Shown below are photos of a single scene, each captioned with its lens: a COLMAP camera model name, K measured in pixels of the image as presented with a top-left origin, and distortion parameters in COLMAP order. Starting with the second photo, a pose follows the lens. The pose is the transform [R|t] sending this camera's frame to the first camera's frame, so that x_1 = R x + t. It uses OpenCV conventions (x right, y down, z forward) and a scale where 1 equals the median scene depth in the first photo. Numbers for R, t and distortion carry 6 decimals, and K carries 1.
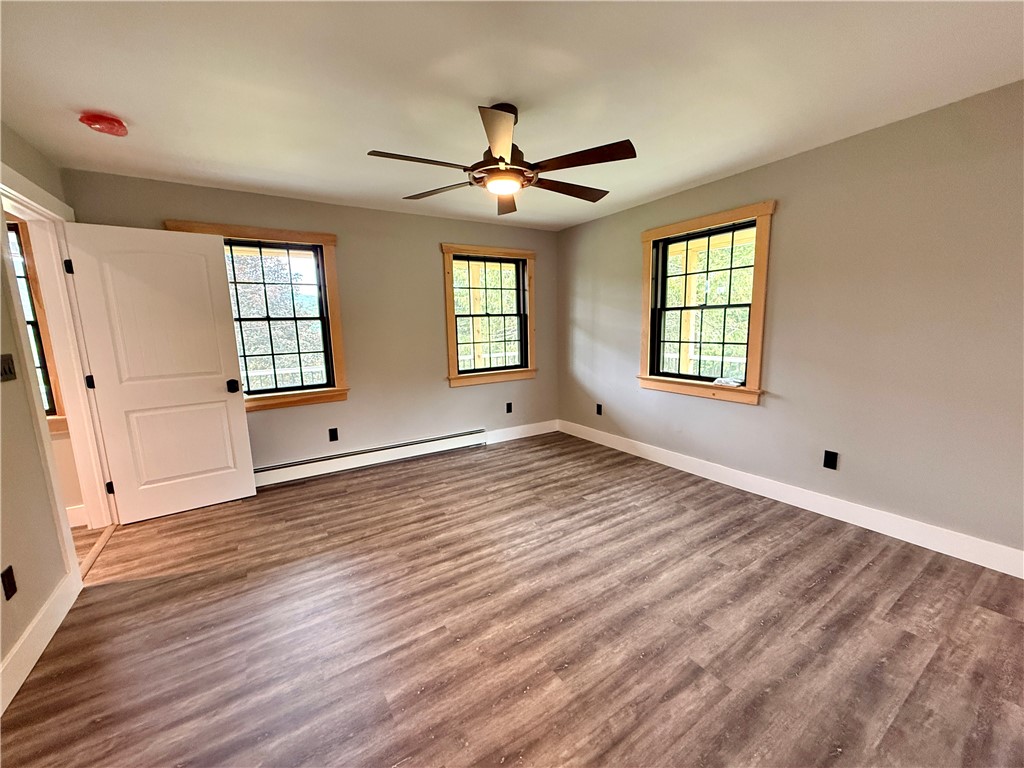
lens RADIAL K [[405.1, 0, 509.6], [0, 405.1, 386.4], [0, 0, 1]] dist [-0.008055, 0.002123]
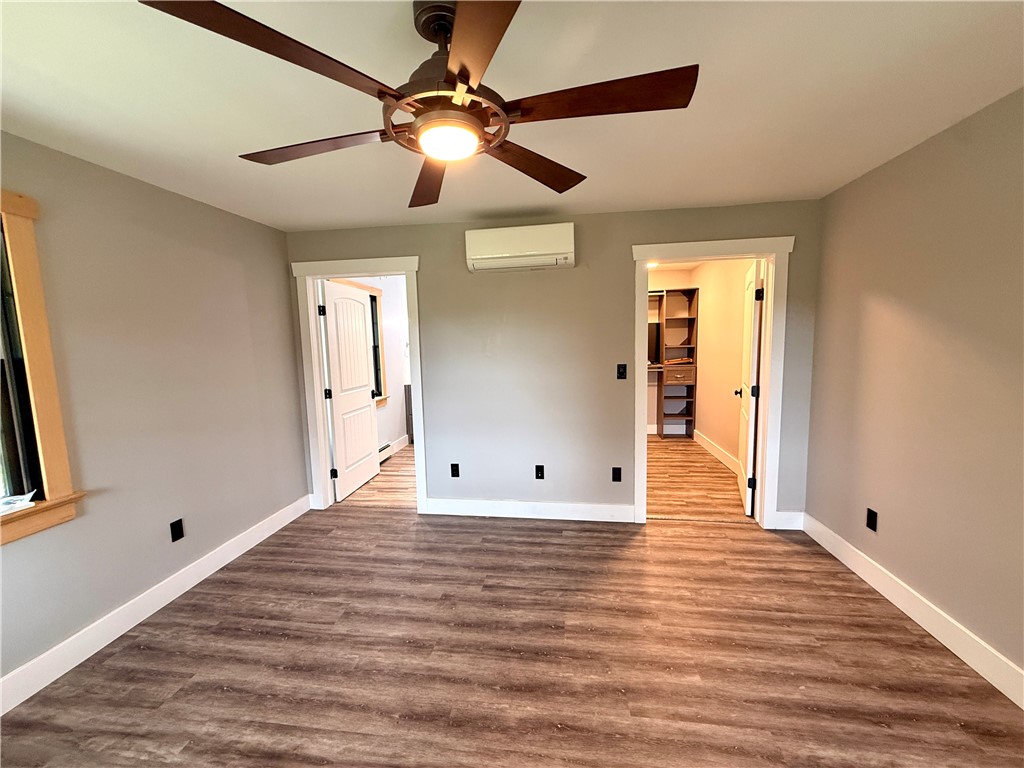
lens RADIAL K [[405.1, 0, 507.9], [0, 405.1, 384.9], [0, 0, 1]] dist [-0.008055, 0.002123]
pose [[-0.759389, -0.023812, 0.650201, -0.457133], [0.148185, 0.966737, 0.208473, -0.279369], [-0.633537, 0.254662, -0.730601, 1.466490]]
